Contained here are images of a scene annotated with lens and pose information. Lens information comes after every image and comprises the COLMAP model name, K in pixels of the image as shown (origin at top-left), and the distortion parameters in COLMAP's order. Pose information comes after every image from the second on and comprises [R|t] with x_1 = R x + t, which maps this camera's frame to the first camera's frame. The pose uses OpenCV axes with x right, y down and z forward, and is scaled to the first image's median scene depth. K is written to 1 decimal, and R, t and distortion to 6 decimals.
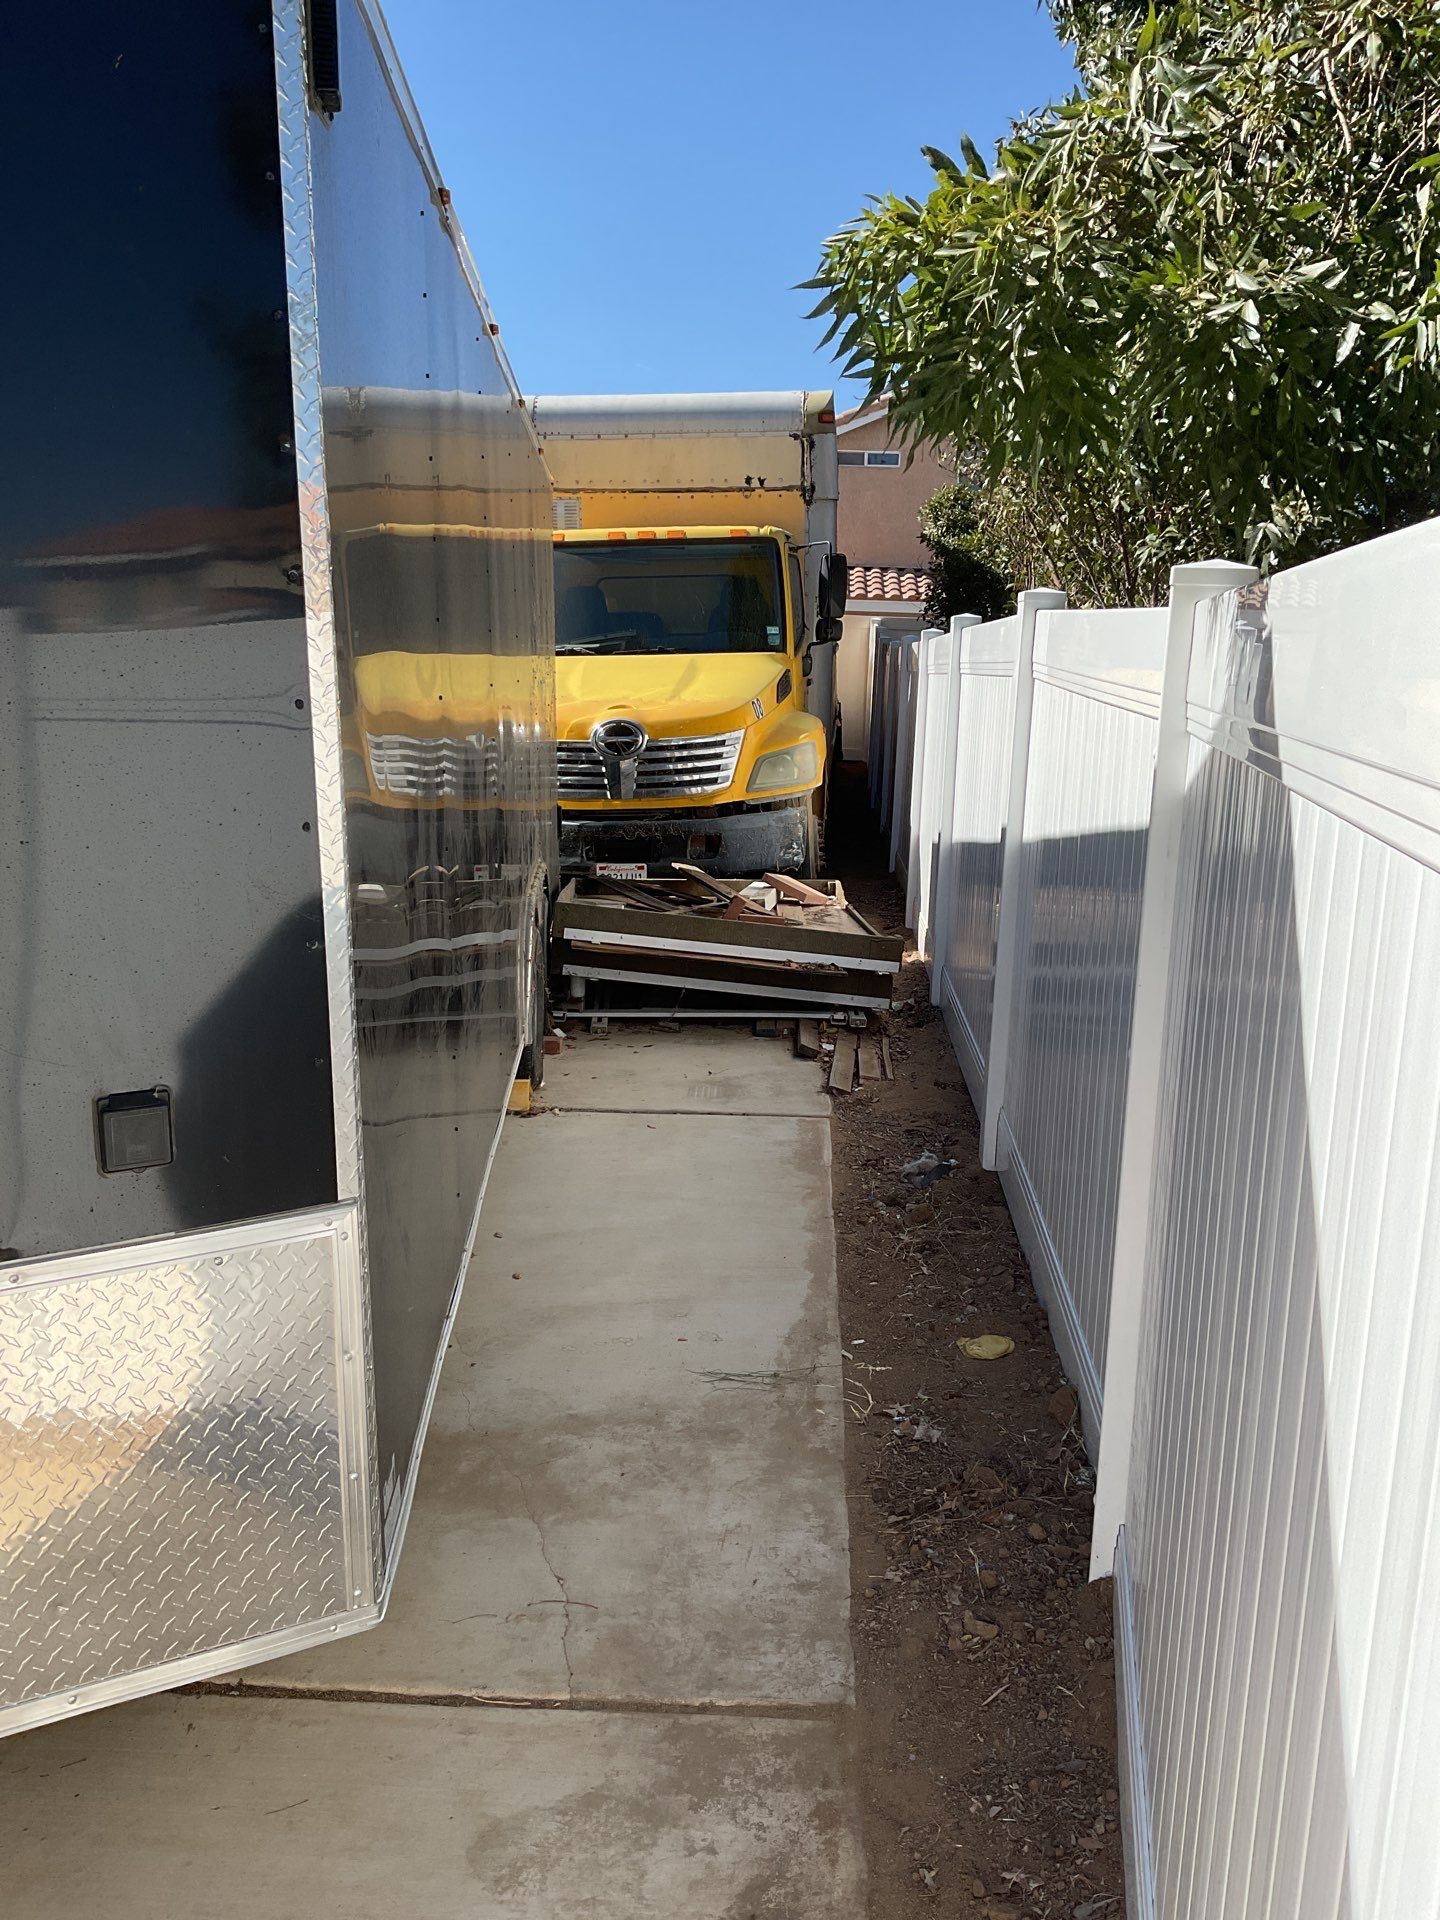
lens RADIAL K [[1588.6, 0, 712.0], [0, 1588.6, 958.2], [0, 0, 1]] dist [0.143444, -0.277702]
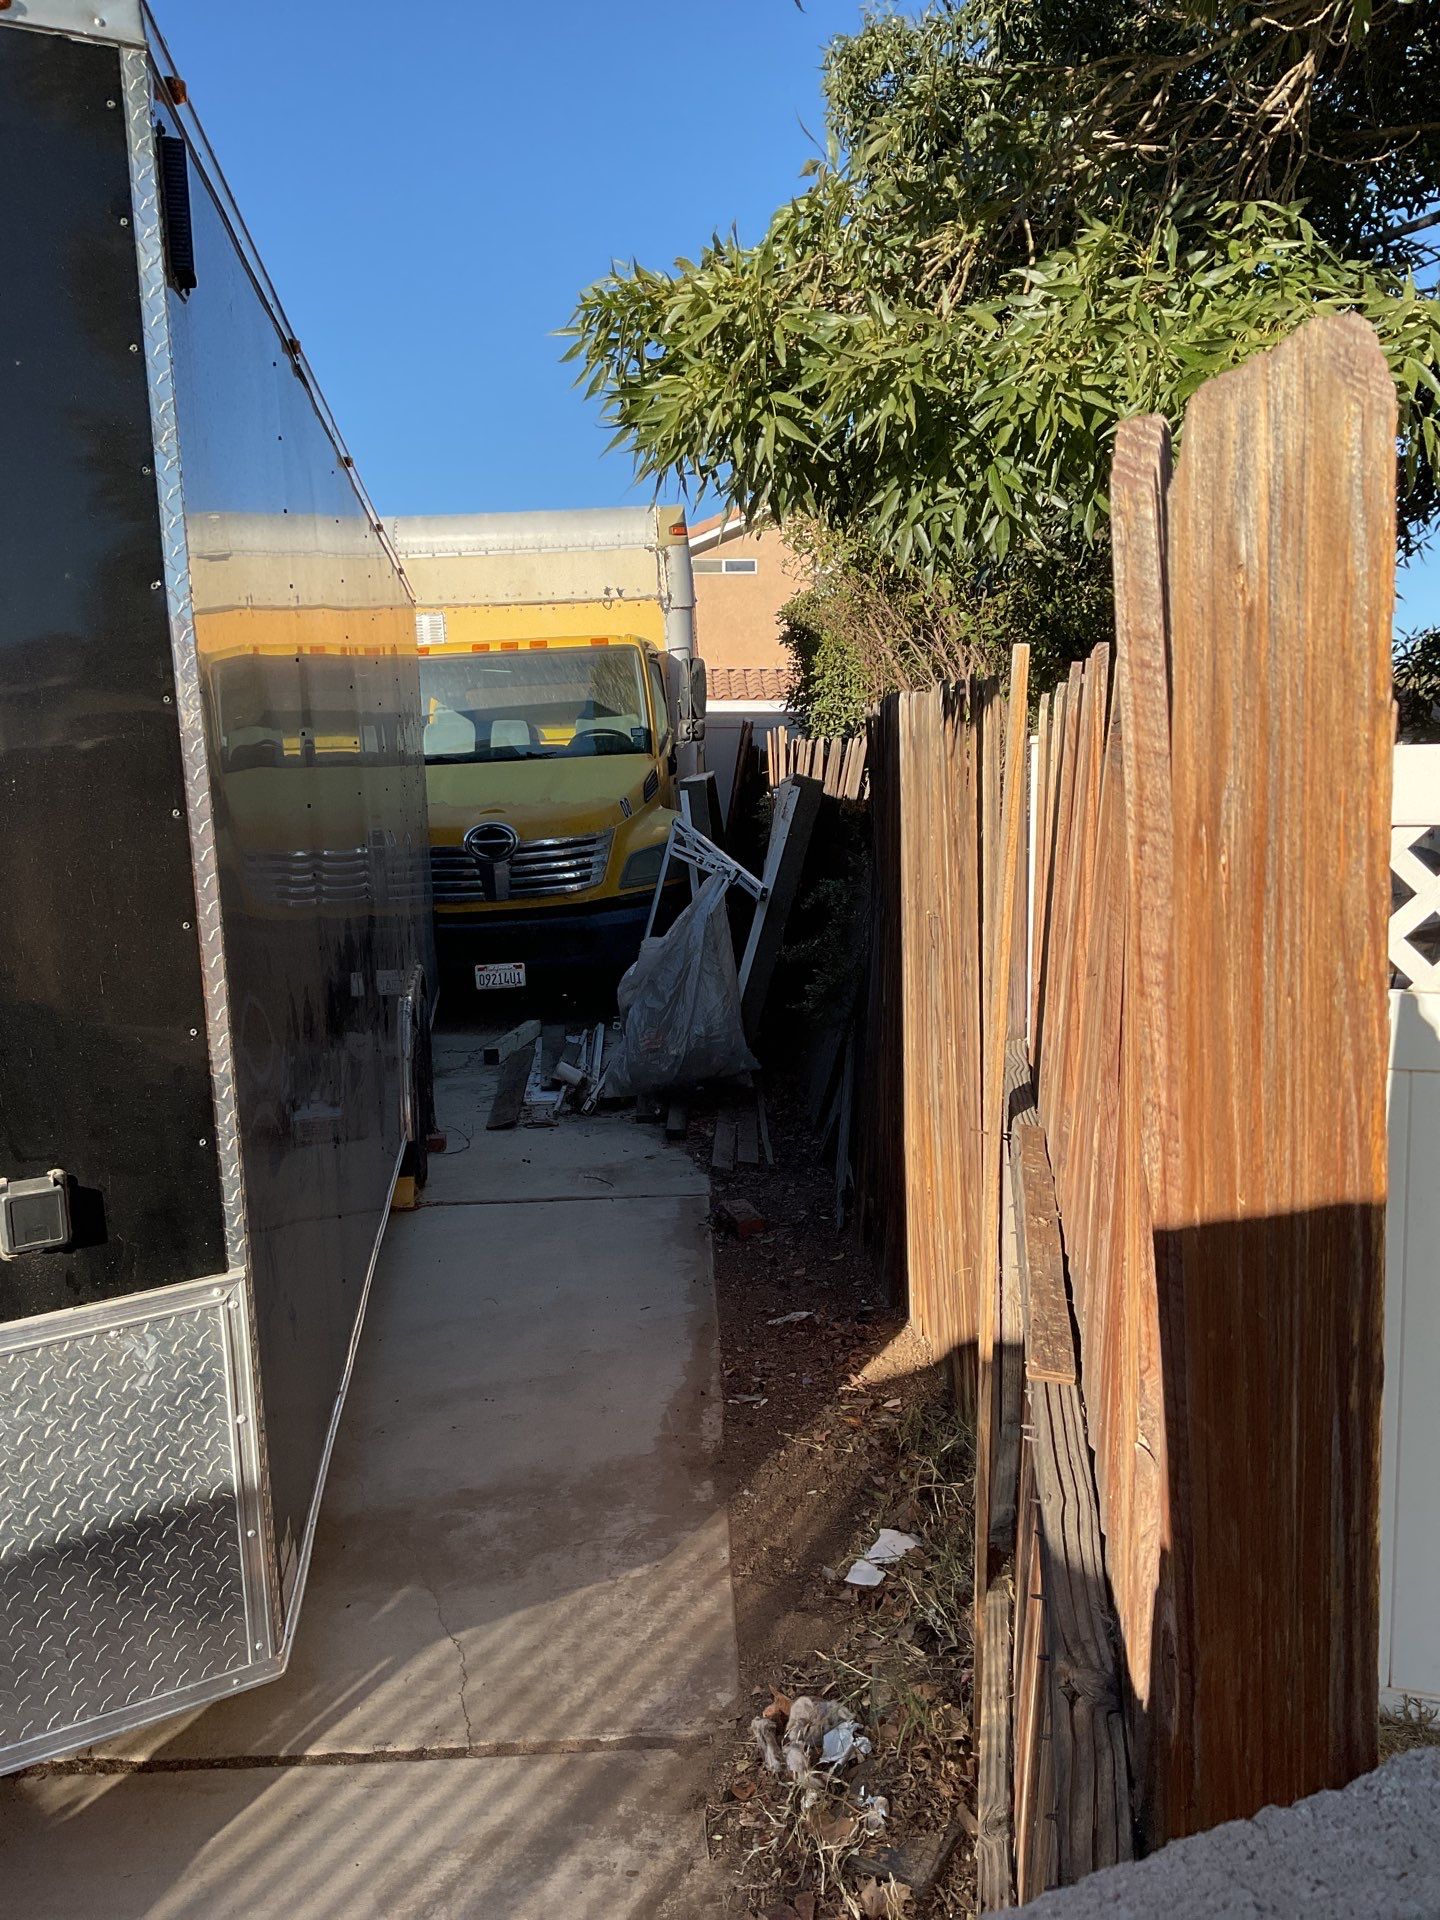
lens RADIAL K [[1588.6, 0, 712.0], [0, 1588.6, 958.2], [0, 0, 1]] dist [0.143444, -0.277702]
pose [[0.996234, -0.048777, 0.071682, 0.008502], [0.053110, 0.996795, -0.059829, 0.008632], [-0.068534, 0.063411, 0.995632, -0.039429]]
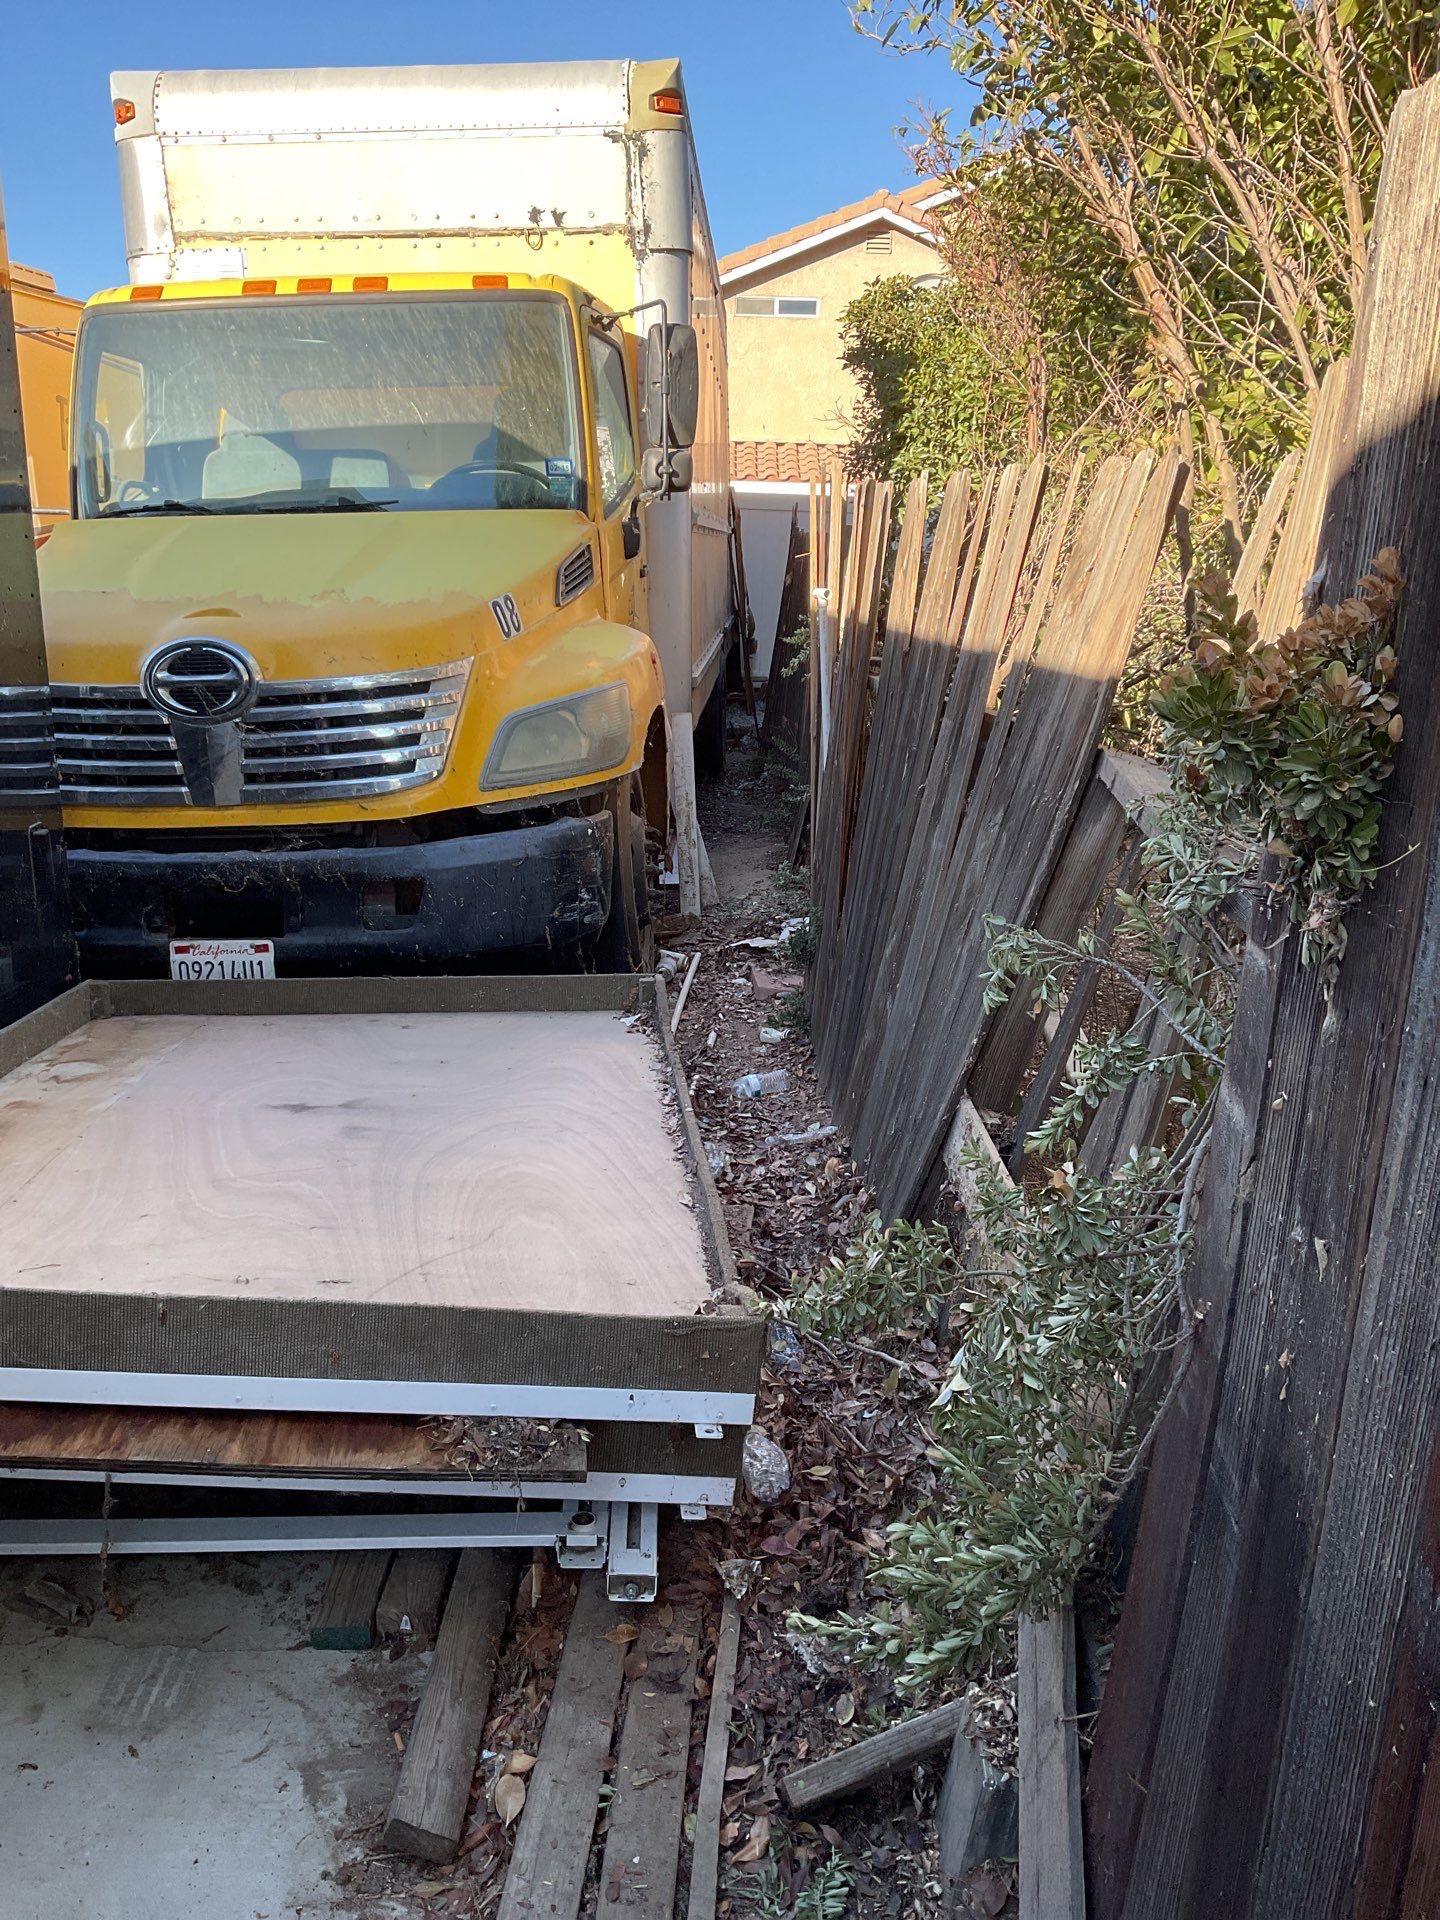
lens RADIAL K [[1588.6, 0, 712.0], [0, 1588.6, 958.2], [0, 0, 1]] dist [0.143444, -0.277702]
pose [[0.999065, -0.016720, 0.039868, 0.111974], [0.014576, 0.998463, 0.053473, -0.119432], [-0.040701, -0.052842, 0.997773, 0.778054]]
